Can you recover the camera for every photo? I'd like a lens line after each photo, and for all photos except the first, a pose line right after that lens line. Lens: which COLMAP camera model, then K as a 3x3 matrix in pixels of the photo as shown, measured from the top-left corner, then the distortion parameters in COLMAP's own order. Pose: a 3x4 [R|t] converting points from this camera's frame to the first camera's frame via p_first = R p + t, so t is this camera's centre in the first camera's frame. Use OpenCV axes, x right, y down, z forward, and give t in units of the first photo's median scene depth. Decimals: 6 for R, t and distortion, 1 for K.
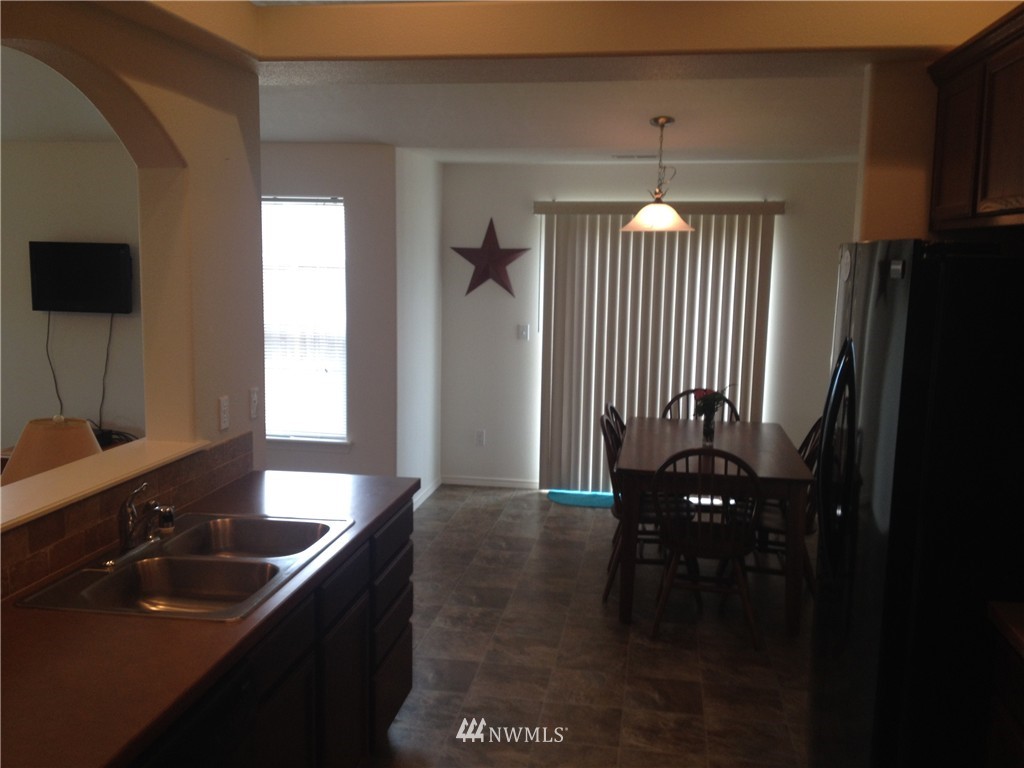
lens RADIAL K [[958.3, 0, 508.4], [0, 958.3, 398.7], [0, 0, 1]] dist [0.204774, -0.558150]
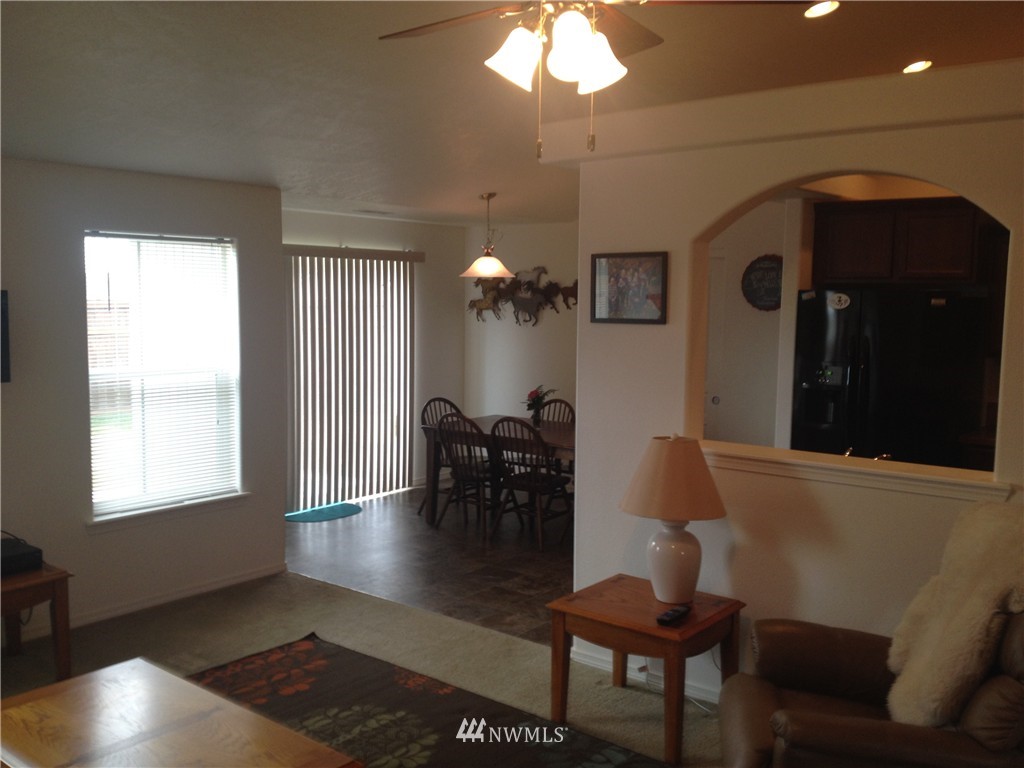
lens RADIAL K [[958.3, 0, 508.4], [0, 958.3, 398.7], [0, 0, 1]] dist [0.204774, -0.558150]
pose [[0.489796, -0.109612, 0.864919, -0.847106], [0.130822, 0.990073, 0.051390, -0.061787], [-0.861966, 0.087980, 0.499274, 0.285892]]
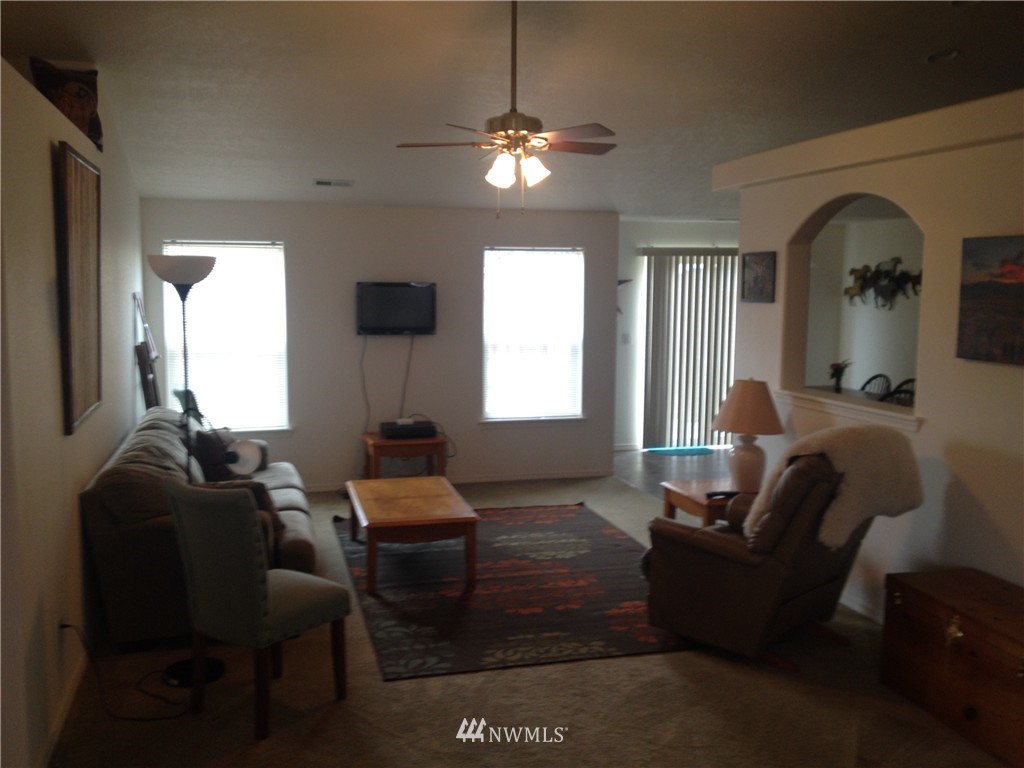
lens RADIAL K [[958.3, 0, 508.4], [0, 958.3, 398.7], [0, 0, 1]] dist [0.204774, -0.558150]
pose [[0.907462, -0.066446, 0.414848, -0.844172], [0.076551, 0.997035, -0.007758, 0.018935], [-0.413102, 0.038797, 0.909858, -0.245101]]
